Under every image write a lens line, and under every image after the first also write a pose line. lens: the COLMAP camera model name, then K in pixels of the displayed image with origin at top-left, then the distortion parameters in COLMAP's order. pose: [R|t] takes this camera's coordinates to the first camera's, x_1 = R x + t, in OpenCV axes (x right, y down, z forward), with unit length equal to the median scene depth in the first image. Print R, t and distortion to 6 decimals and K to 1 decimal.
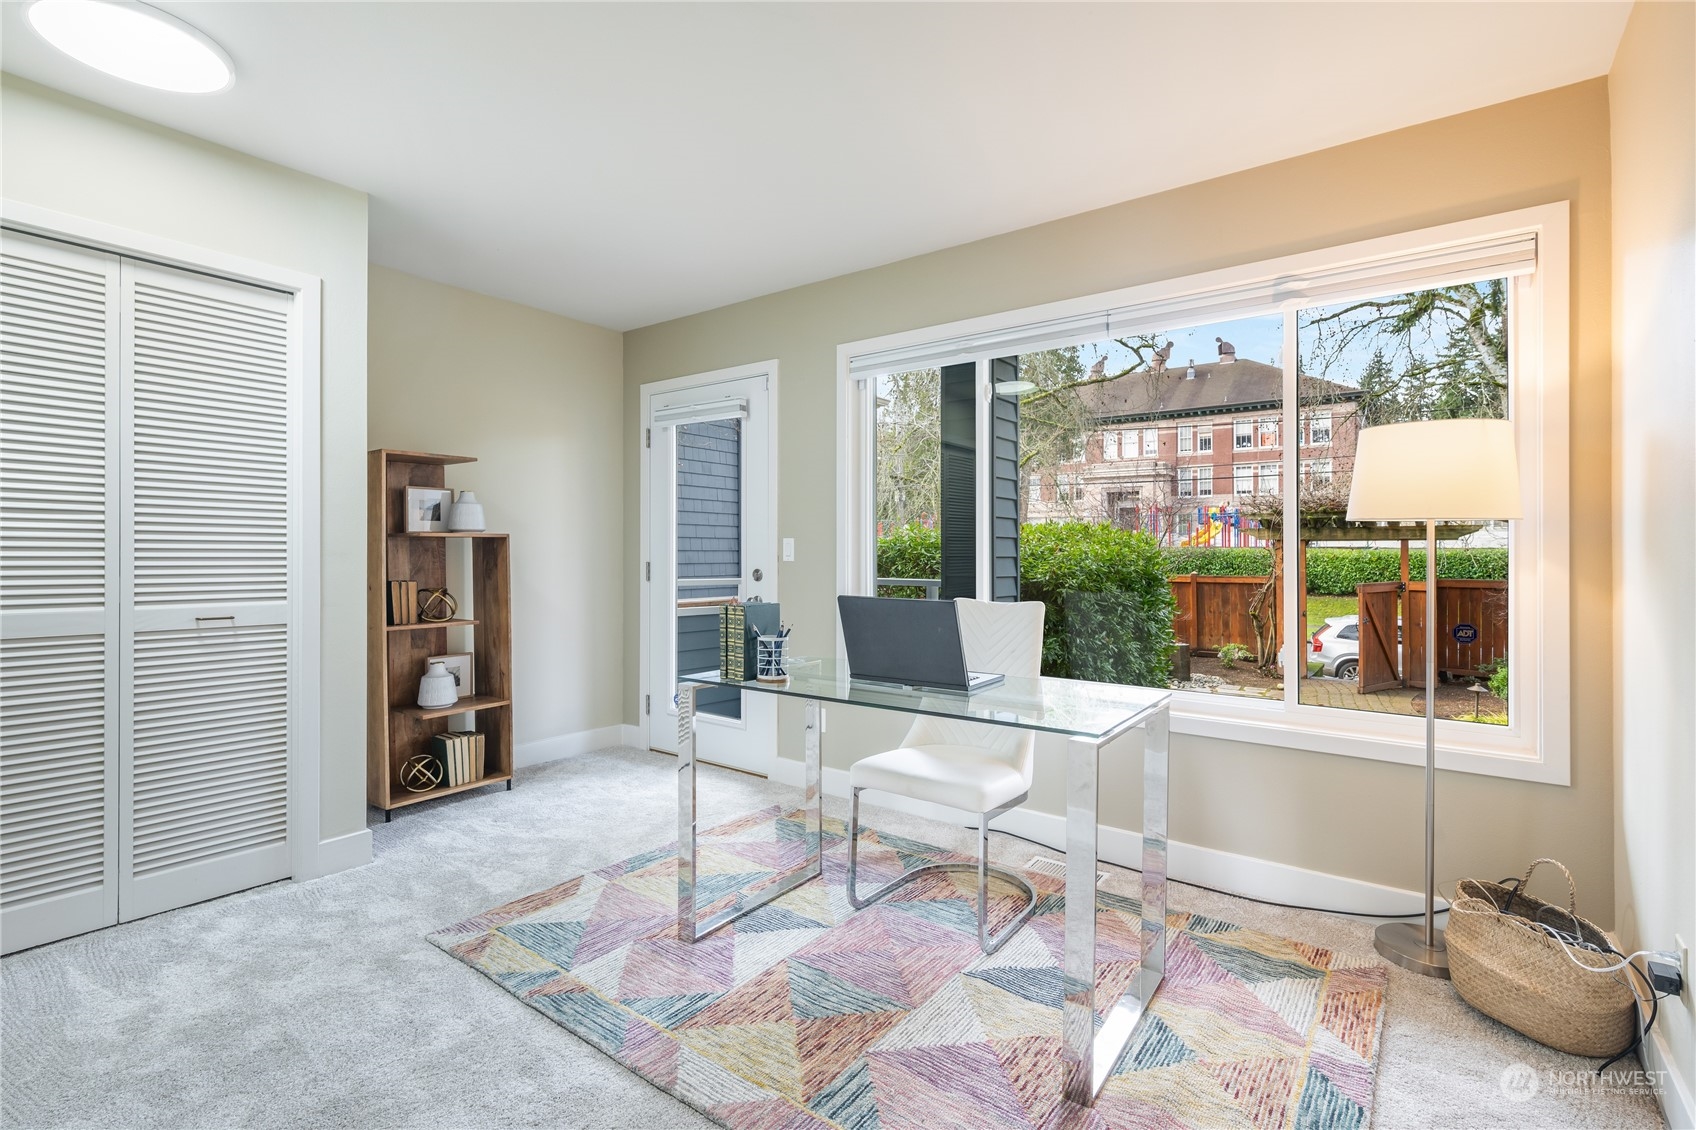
lens RADIAL K [[774.3, 0, 834.0], [0, 774.3, 560.5], [0, 0, 1]] dist [-0.005859, -0.000501]
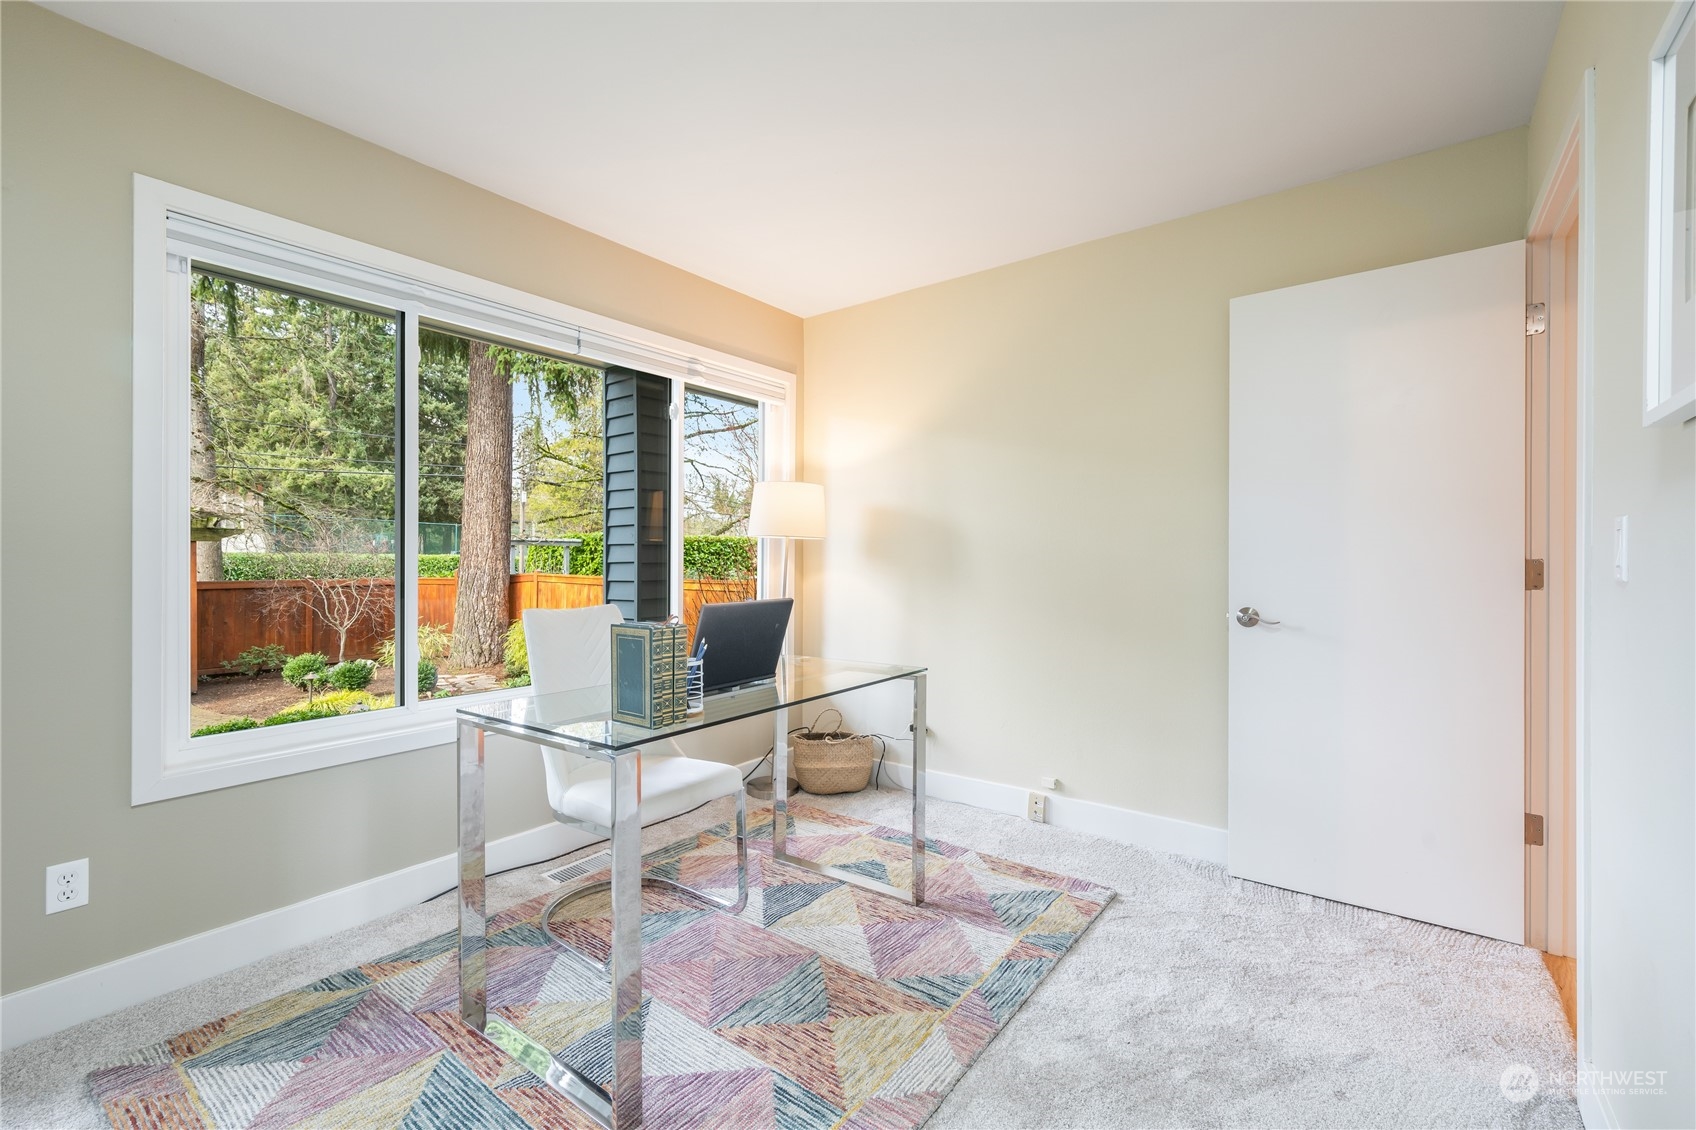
lens RADIAL K [[752.2, 0, 836.9], [0, 752.2, 559.5], [0, 0, 1]] dist [-0.001473, -0.000121]
pose [[-0.015015, -0.007078, 0.999862, -1.023572], [0.006959, 0.999950, 0.007183, -0.013998], [-0.999863, 0.007066, -0.014965, 0.995649]]
